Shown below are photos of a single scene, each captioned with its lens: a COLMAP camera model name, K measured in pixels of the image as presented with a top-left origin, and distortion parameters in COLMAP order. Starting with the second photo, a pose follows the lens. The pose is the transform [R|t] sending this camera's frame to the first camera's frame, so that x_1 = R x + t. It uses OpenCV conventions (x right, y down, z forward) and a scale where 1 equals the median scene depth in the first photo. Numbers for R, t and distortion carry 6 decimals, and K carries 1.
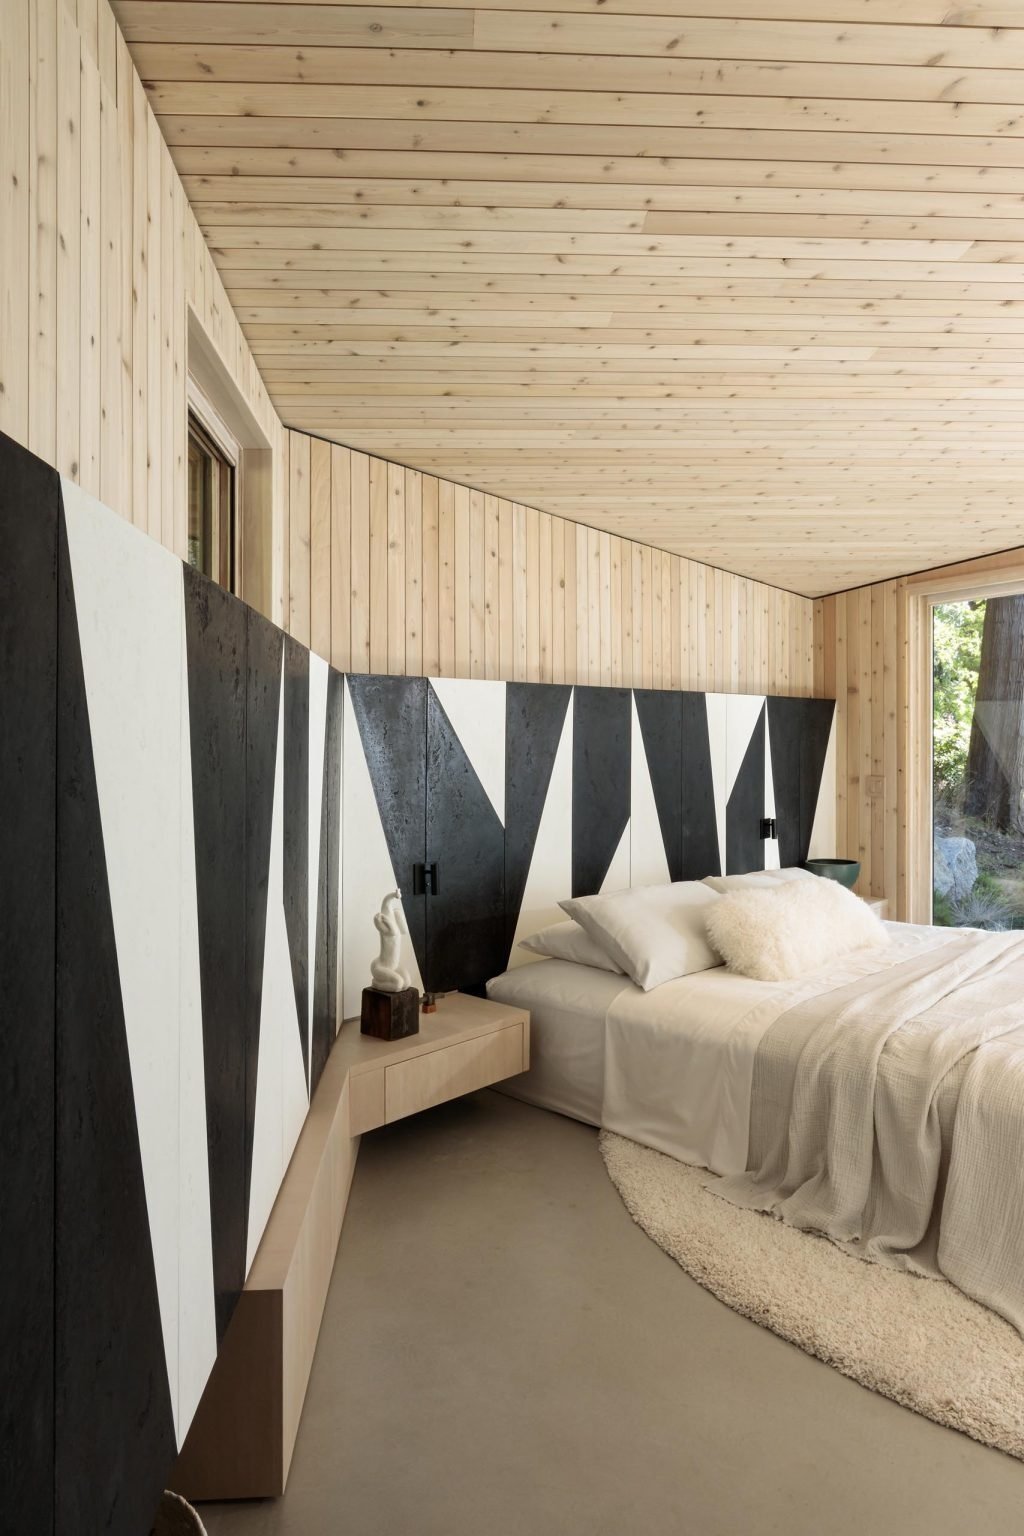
lens RADIAL K [[840.9, 0, 512.0], [0, 840.9, 768.0], [0, 0, 1]] dist [-0.000476, -0.000148]
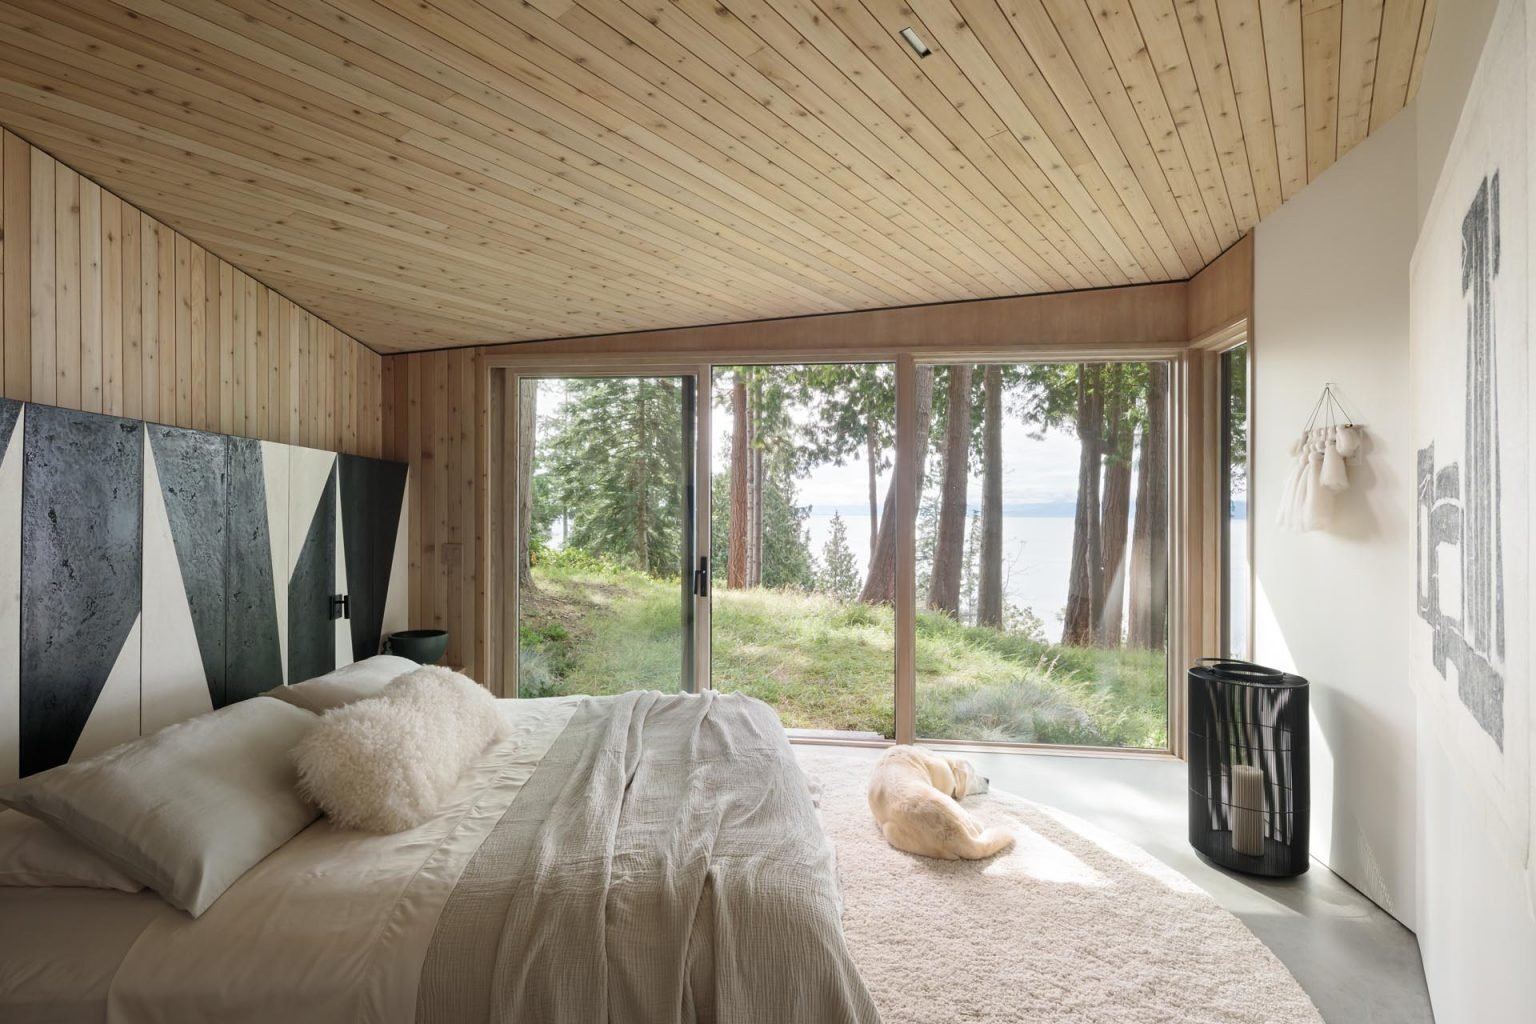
lens RADIAL K [[705.5, 0, 735.5], [0, 705.5, 534.7], [0, 0, 1]] dist [-0.010452, -0.000214]
pose [[0.646165, -0.002179, 0.763195, 0.017918], [-0.000356, 0.999995, 0.003157, -0.004236], [-0.763198, -0.002312, 0.646161, 0.243619]]
